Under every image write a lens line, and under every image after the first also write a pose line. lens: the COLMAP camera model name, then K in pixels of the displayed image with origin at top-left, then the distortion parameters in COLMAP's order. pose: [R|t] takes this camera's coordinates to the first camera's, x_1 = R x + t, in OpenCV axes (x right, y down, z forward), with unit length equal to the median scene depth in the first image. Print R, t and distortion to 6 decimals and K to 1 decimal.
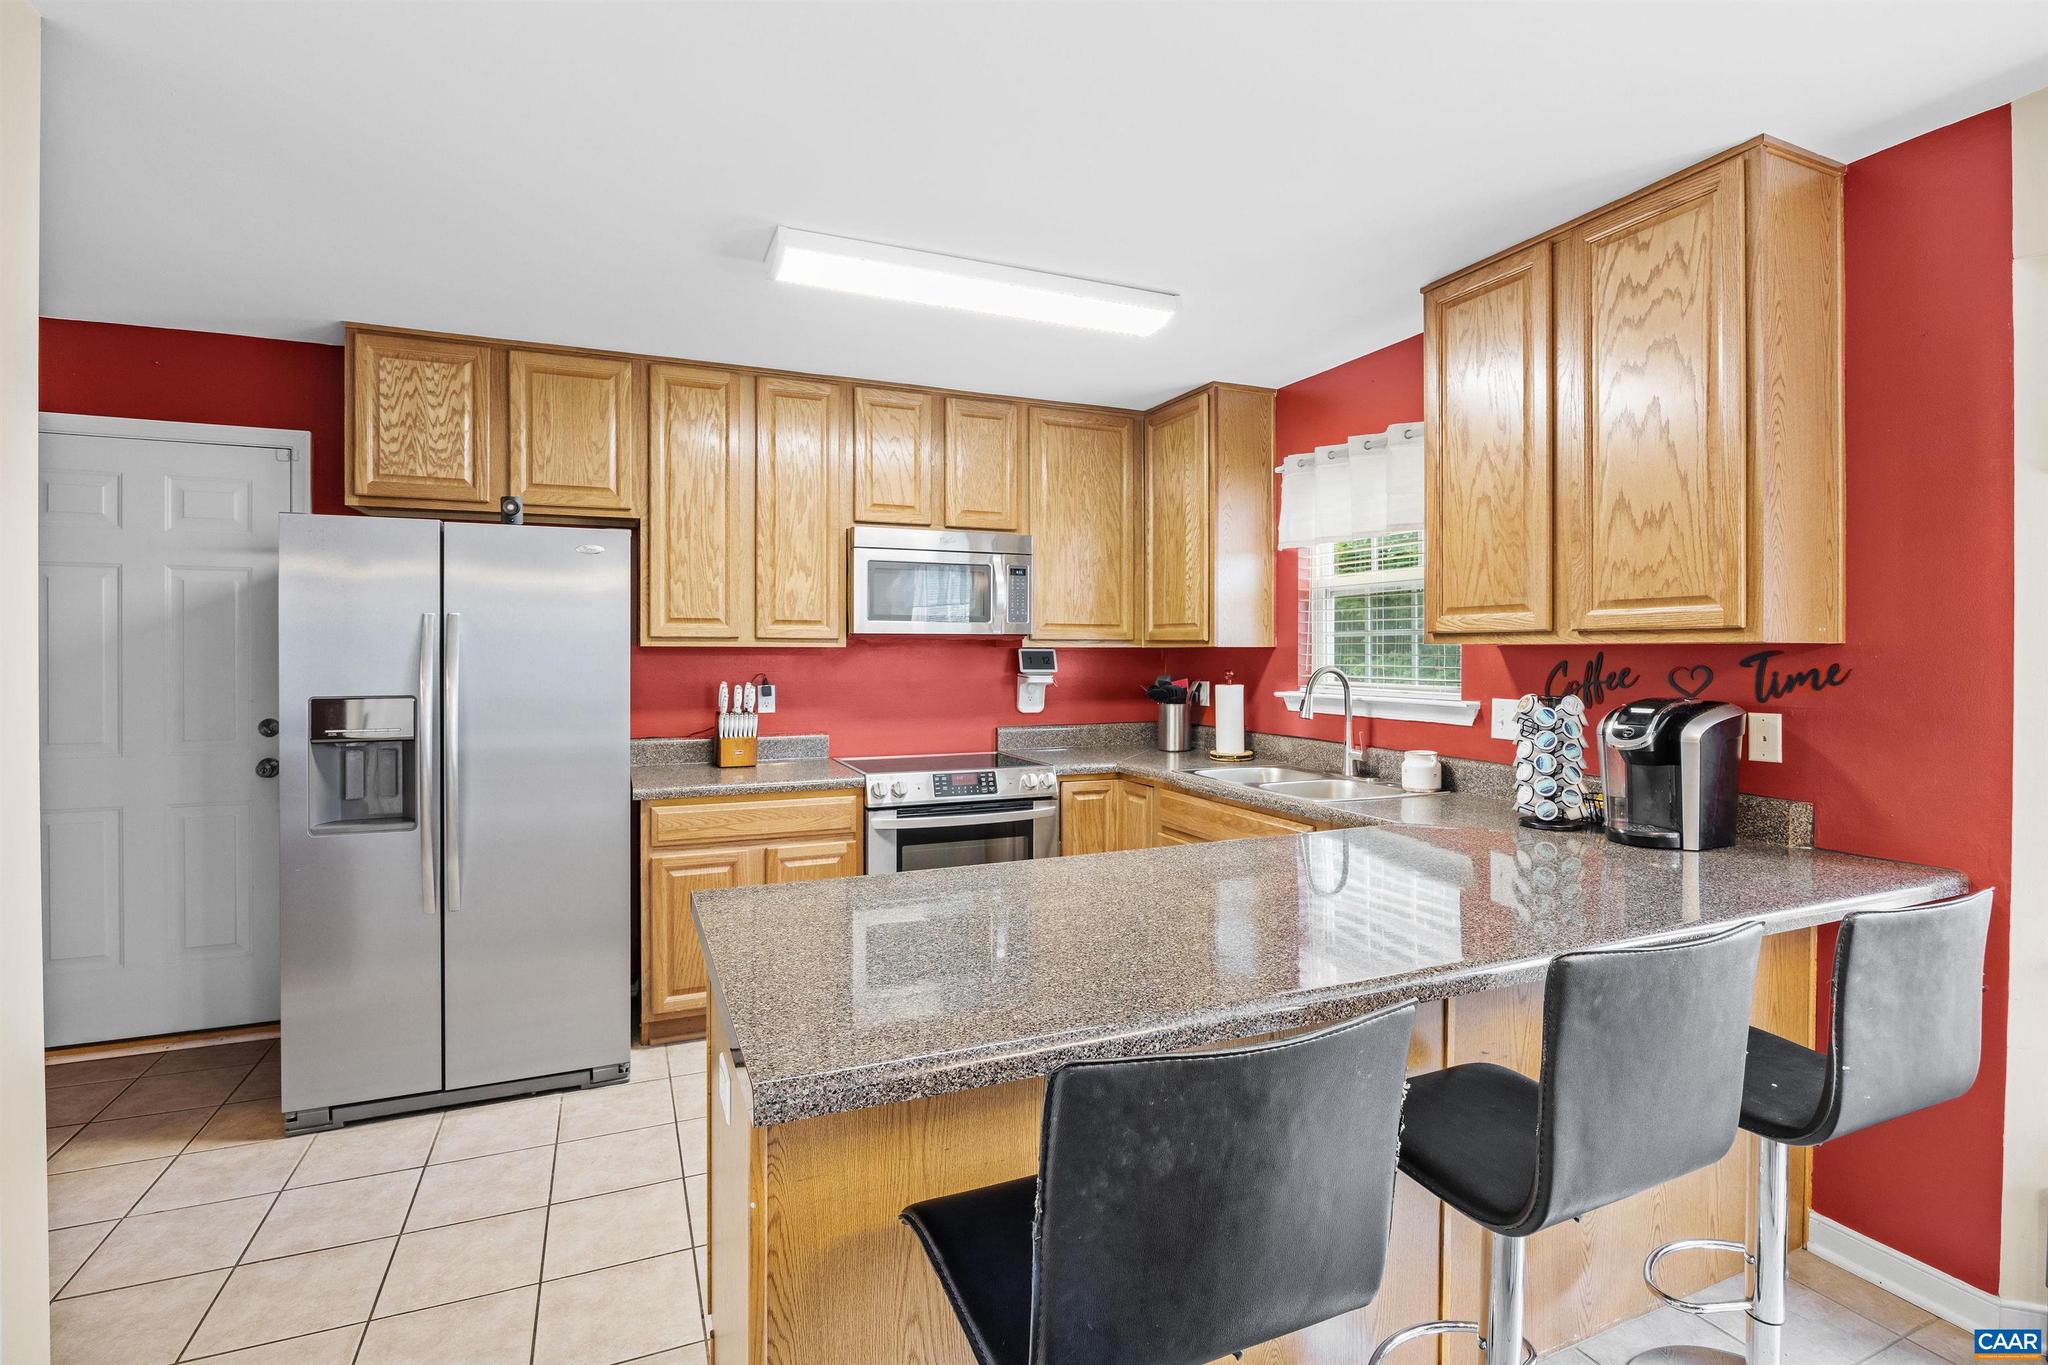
lens RADIAL K [[915.0, 0, 1019.3], [0, 915.0, 658.2], [0, 0, 1]] dist [-0.022487, 0.000186]
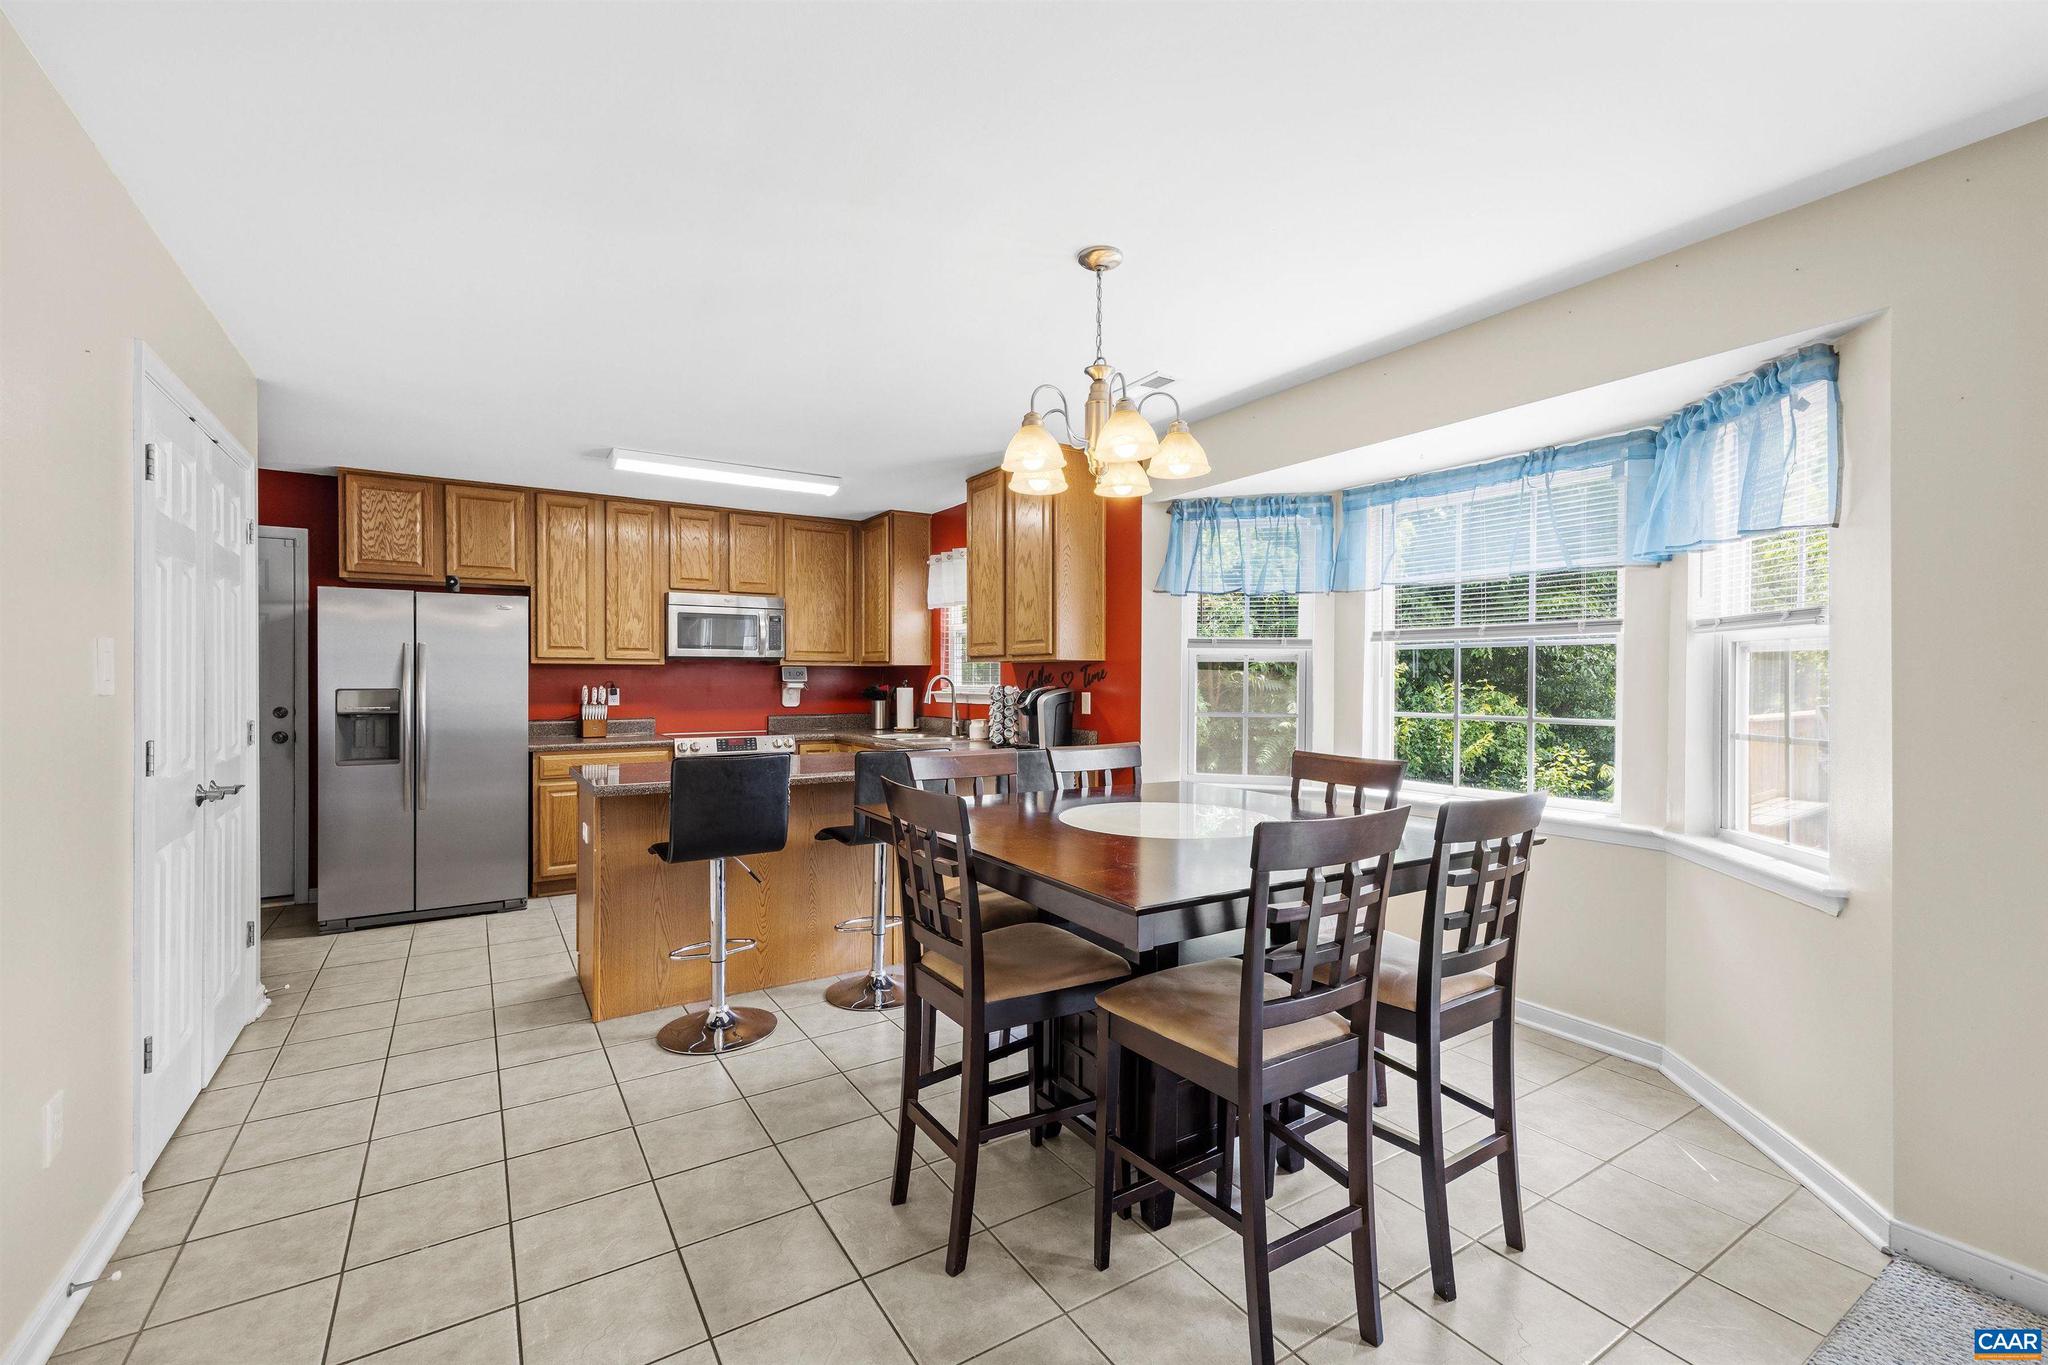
lens RADIAL K [[820.9, 0, 1011.1], [0, 820.9, 677.8], [0, 0, 1]] dist [-0.003407, -0.000675]
pose [[0.986608, -0.001485, 0.163102, 0.202547], [0.002374, 0.999983, -0.005259, 0.023159], [-0.163091, 0.005575, 0.986595, -0.612705]]
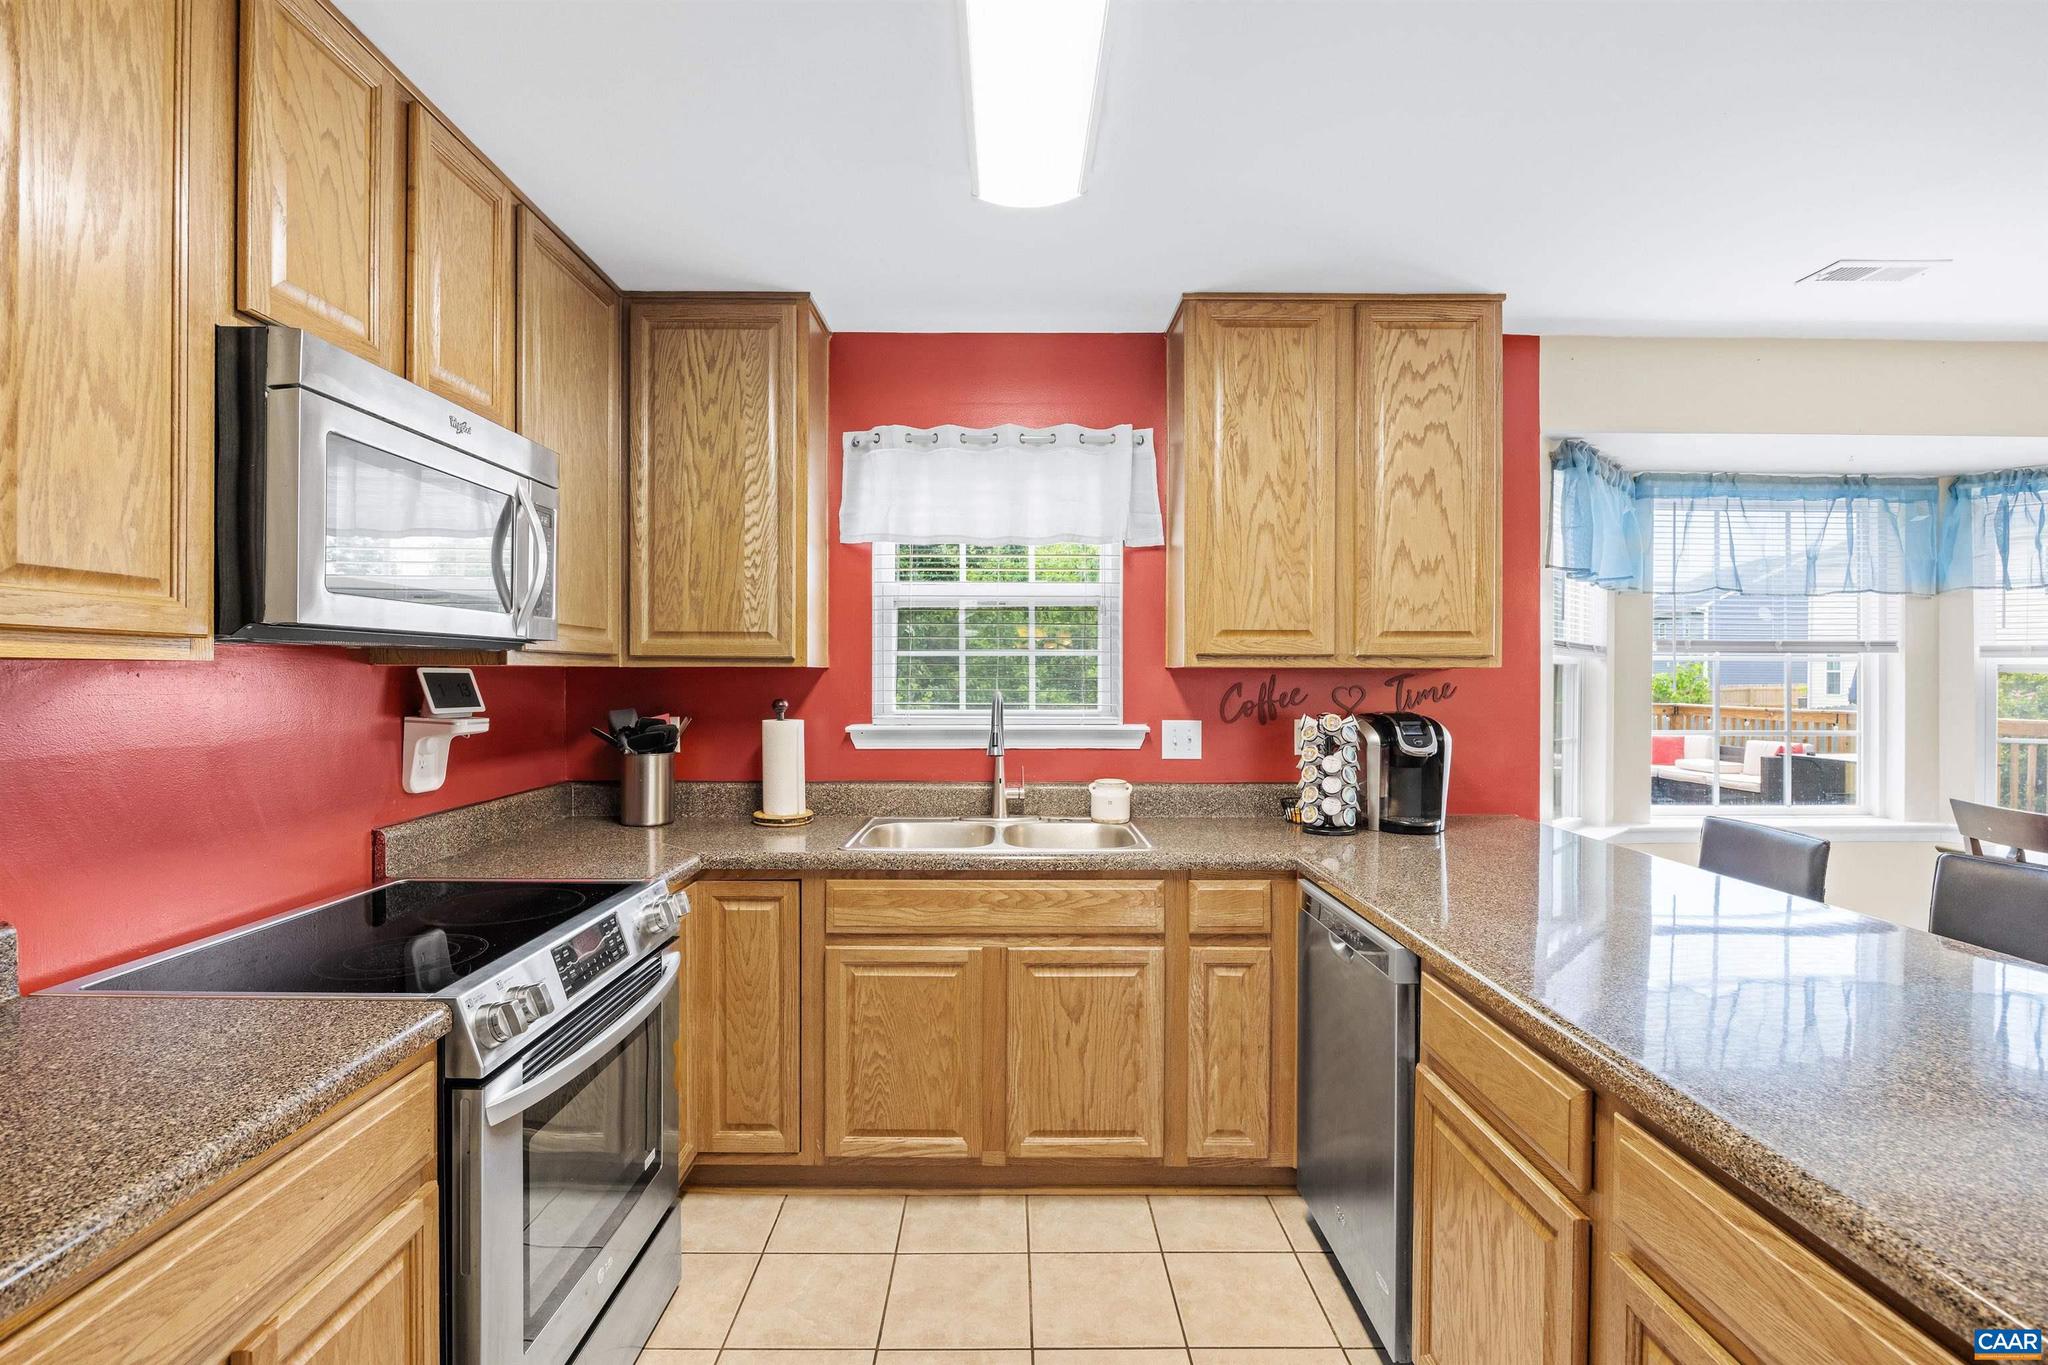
lens RADIAL K [[915.0, 0, 1019.3], [0, 915.0, 658.2], [0, 0, 1]] dist [-0.022487, 0.000186]
pose [[0.407523, 0.011404, 0.913124, -0.403228], [0.004274, 0.999887, -0.014395, -0.009063], [-0.913185, 0.009769, 0.407429, 0.623953]]
